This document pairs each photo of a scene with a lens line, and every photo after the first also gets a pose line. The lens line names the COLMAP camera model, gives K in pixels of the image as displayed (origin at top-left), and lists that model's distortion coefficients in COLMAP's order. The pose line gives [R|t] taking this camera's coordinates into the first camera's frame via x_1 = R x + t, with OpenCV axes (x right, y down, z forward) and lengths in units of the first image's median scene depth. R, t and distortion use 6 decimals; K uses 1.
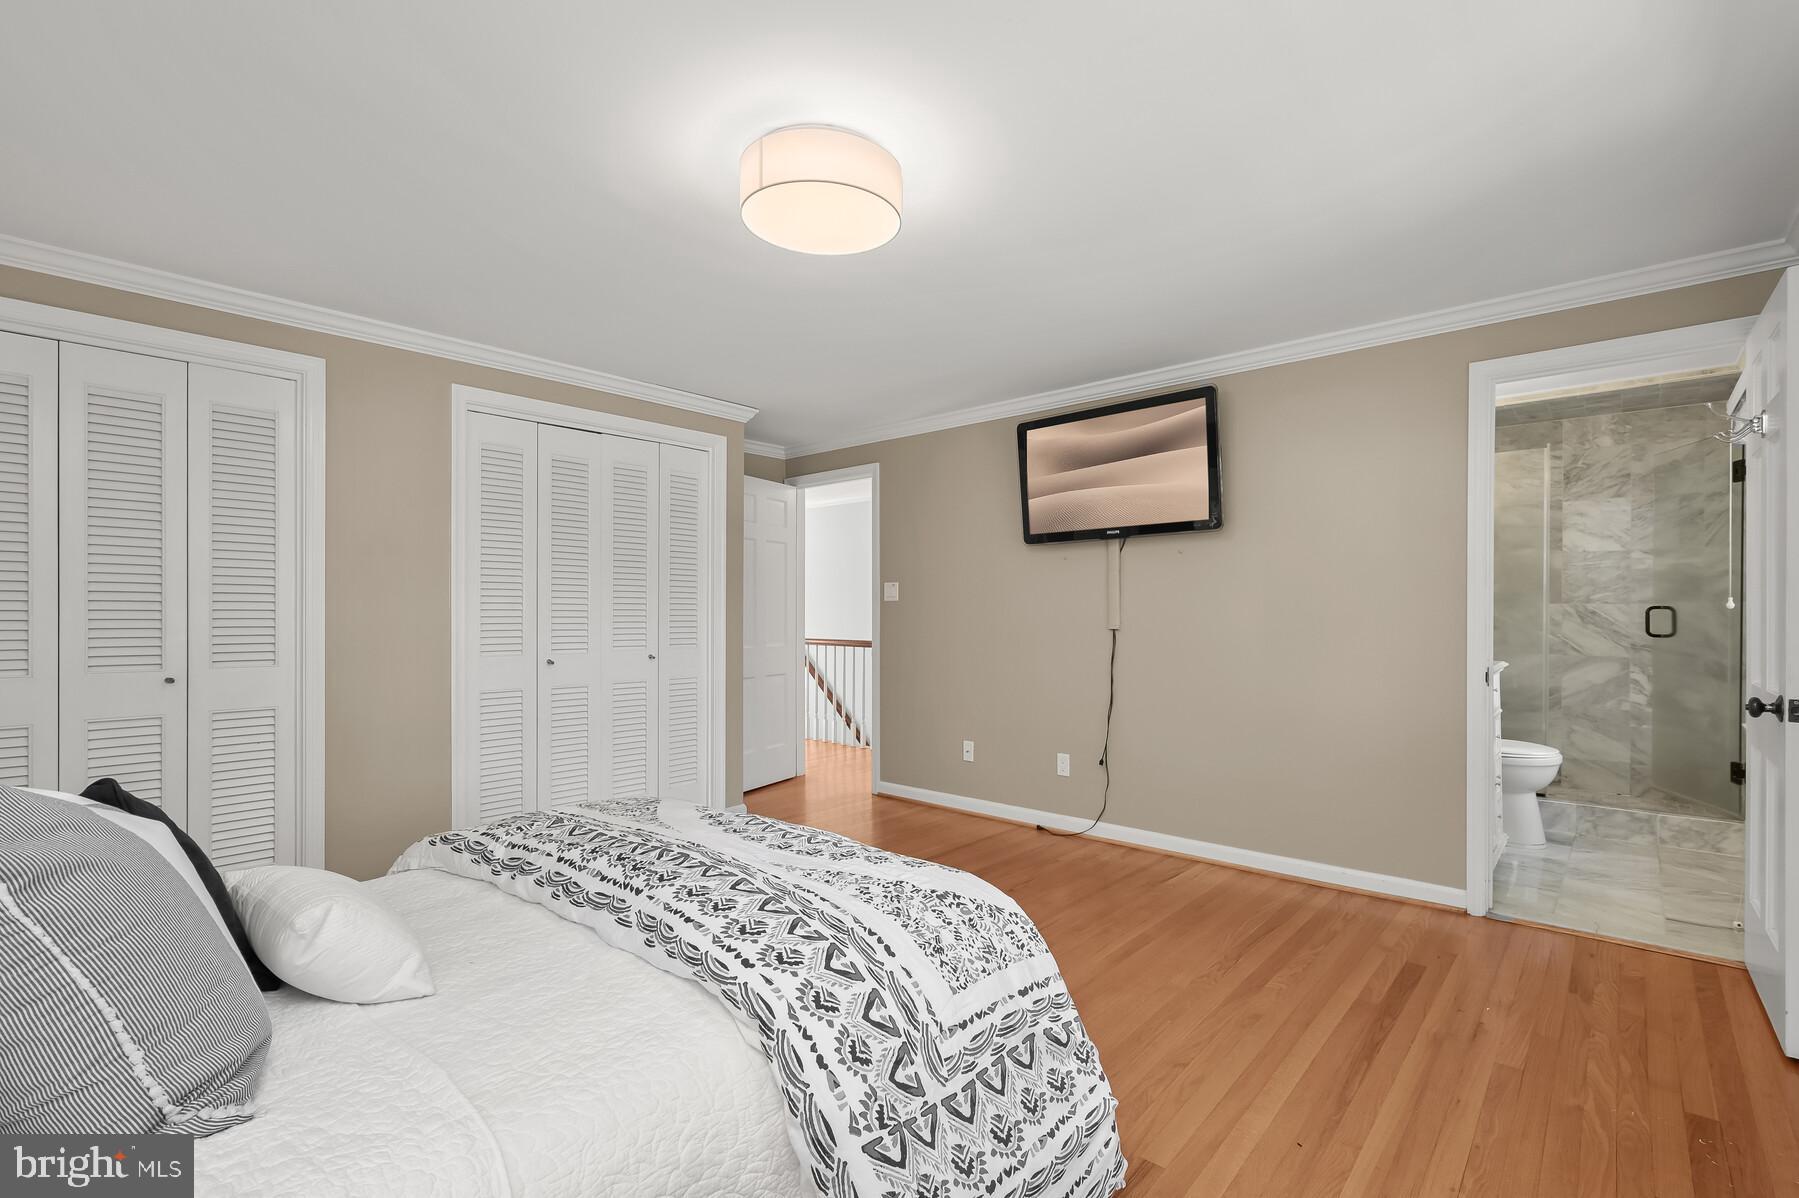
lens RADIAL K [[819.4, 0, 905.7], [0, 819.4, 603.4], [0, 0, 1]] dist [0.005926, -0.000400]
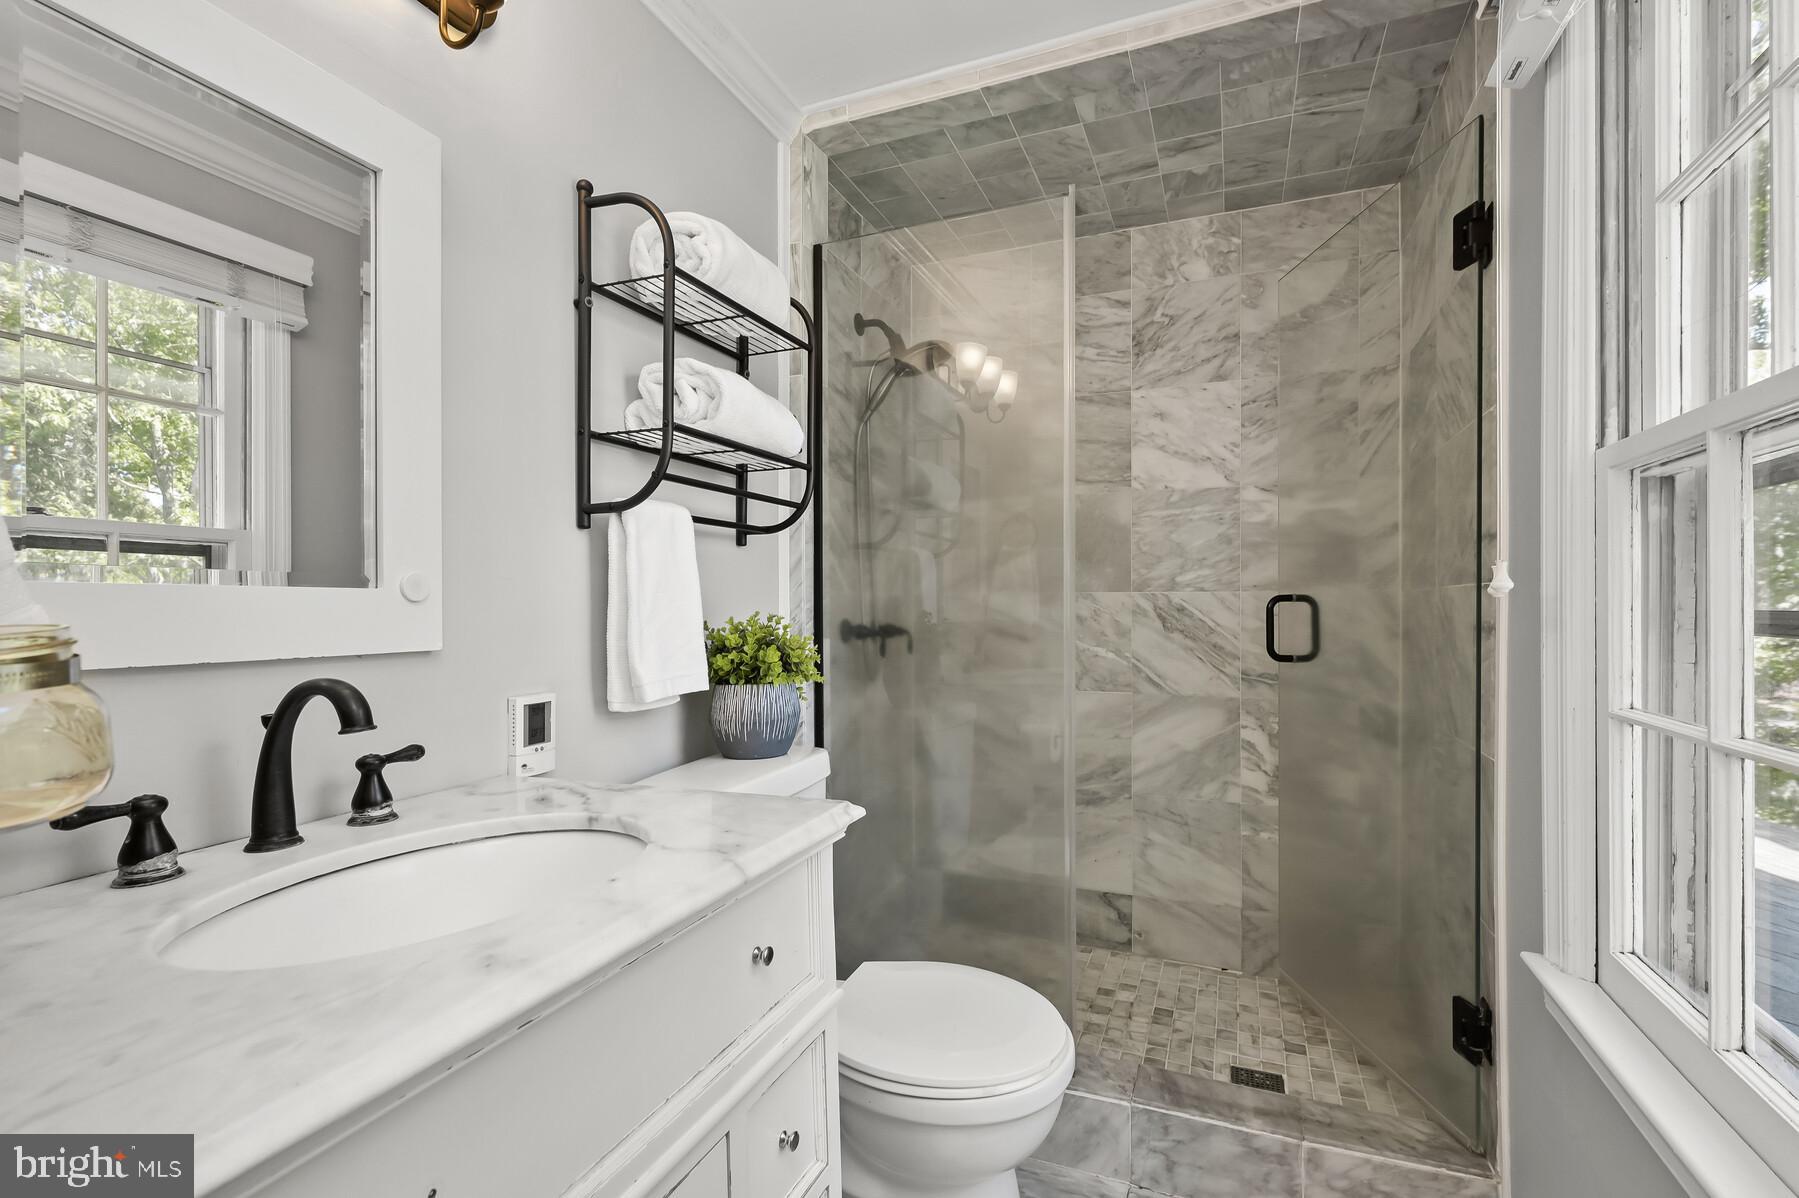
lens RADIAL K [[819.4, 0, 895.2], [0, 819.4, 601.0], [0, 0, 1]] dist [0.005926, -0.000400]
pose [[0.948080, -0.006405, 0.317967, 0.521721], [0.006230, 0.999979, 0.001567, 0.004229], [-0.317971, 0.000495, 0.948100, 0.592440]]
